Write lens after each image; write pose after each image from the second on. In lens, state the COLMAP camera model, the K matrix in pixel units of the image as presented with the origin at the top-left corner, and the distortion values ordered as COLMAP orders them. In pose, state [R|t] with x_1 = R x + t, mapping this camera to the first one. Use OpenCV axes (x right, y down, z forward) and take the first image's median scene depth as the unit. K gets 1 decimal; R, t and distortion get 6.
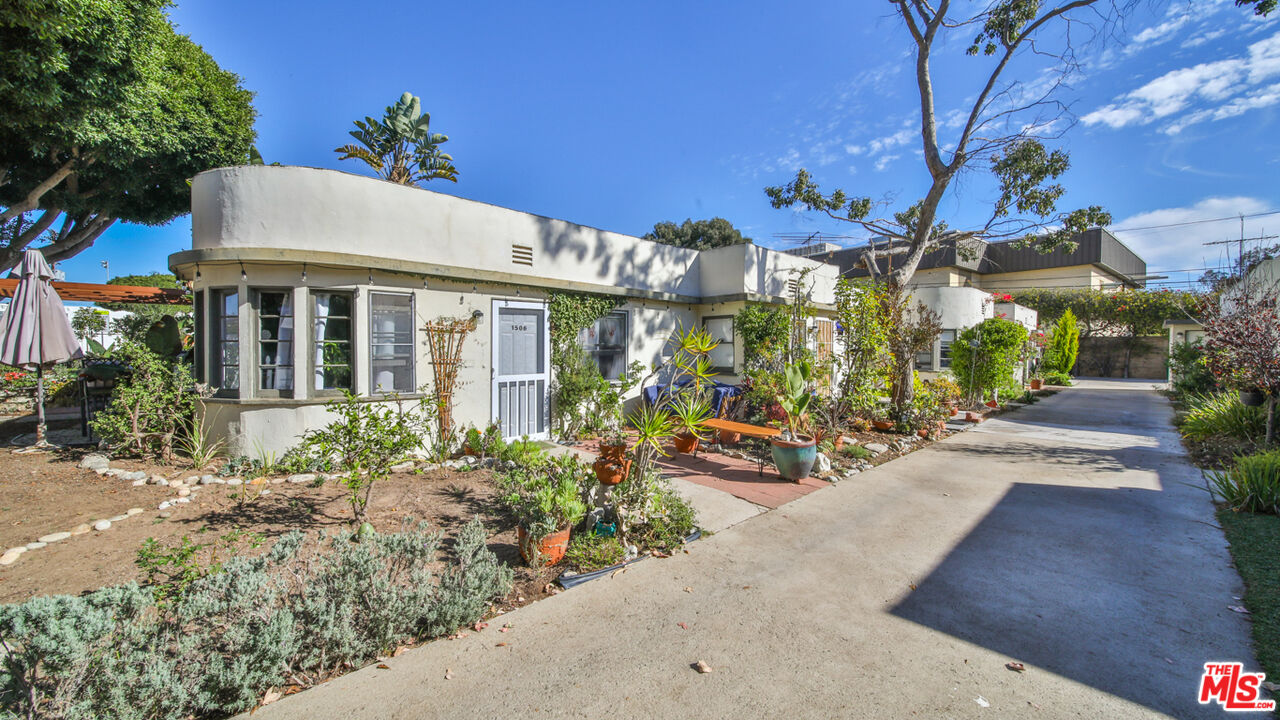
lens RADIAL K [[473.7, 0, 637.8], [0, 473.7, 356.8], [0, 0, 1]] dist [0.003462, -0.002303]
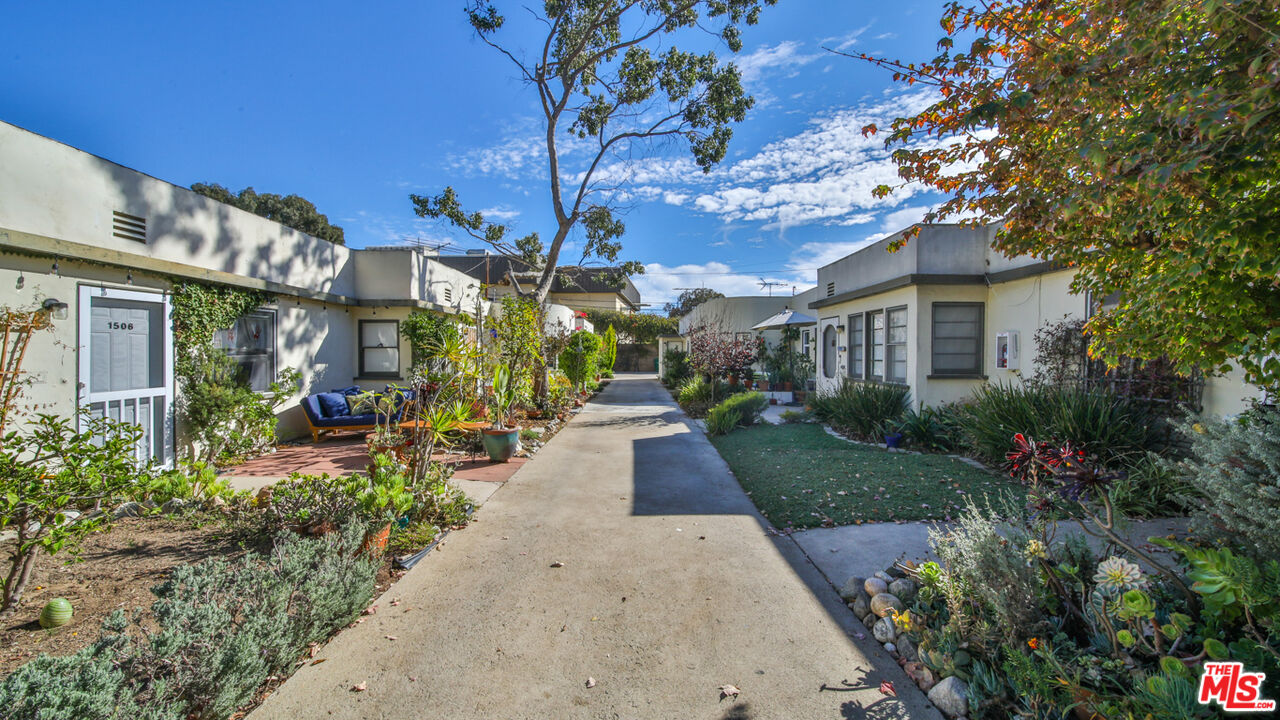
lens RADIAL K [[473.7, 0, 637.8], [0, 473.7, 356.8], [0, 0, 1]] dist [0.003462, -0.002303]
pose [[0.679086, -0.007326, 0.734022, -0.207759], [0.011551, 0.999933, -0.000706, -0.003596], [-0.733967, 0.008958, 0.679126, -0.060974]]
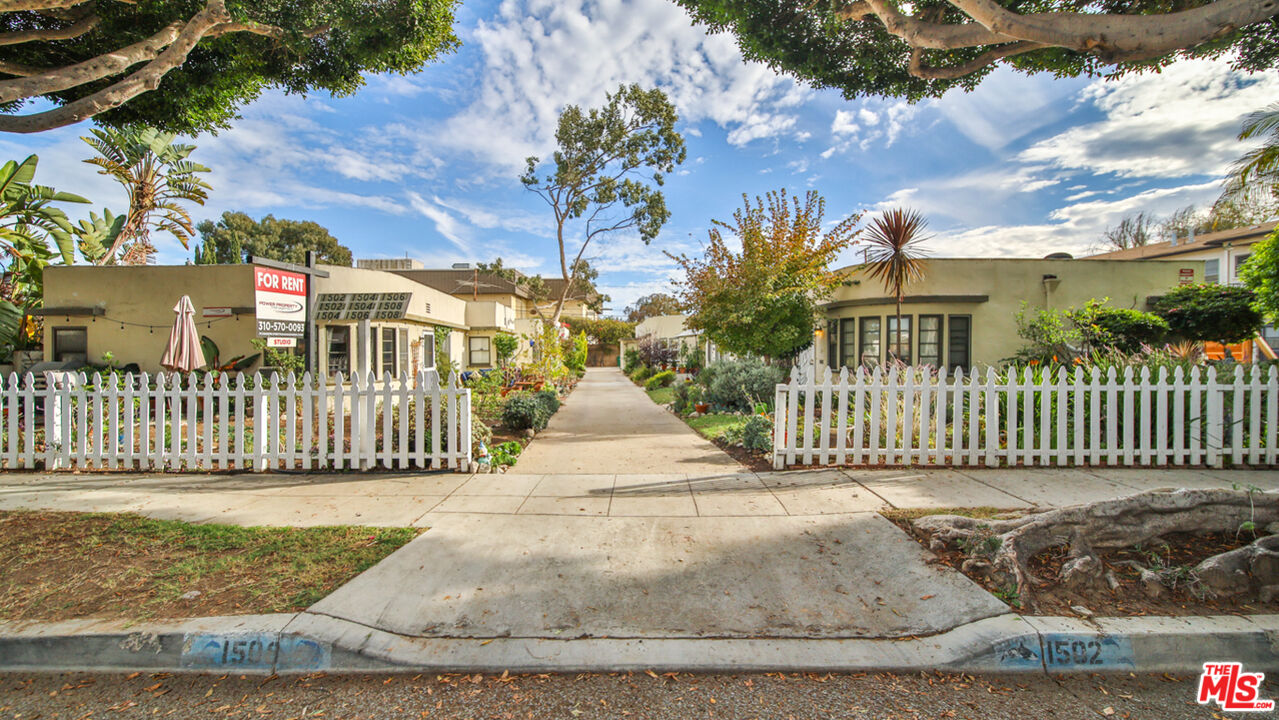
lens RADIAL K [[473.3, 0, 637.3], [0, 473.3, 356.8], [0, 0, 1]] dist [0.003462, -0.002303]
pose [[0.616406, -0.017199, 0.787241, -1.061860], [0.022819, 0.999732, 0.003974, 0.003273], [-0.787098, 0.015515, 0.616633, -0.772561]]
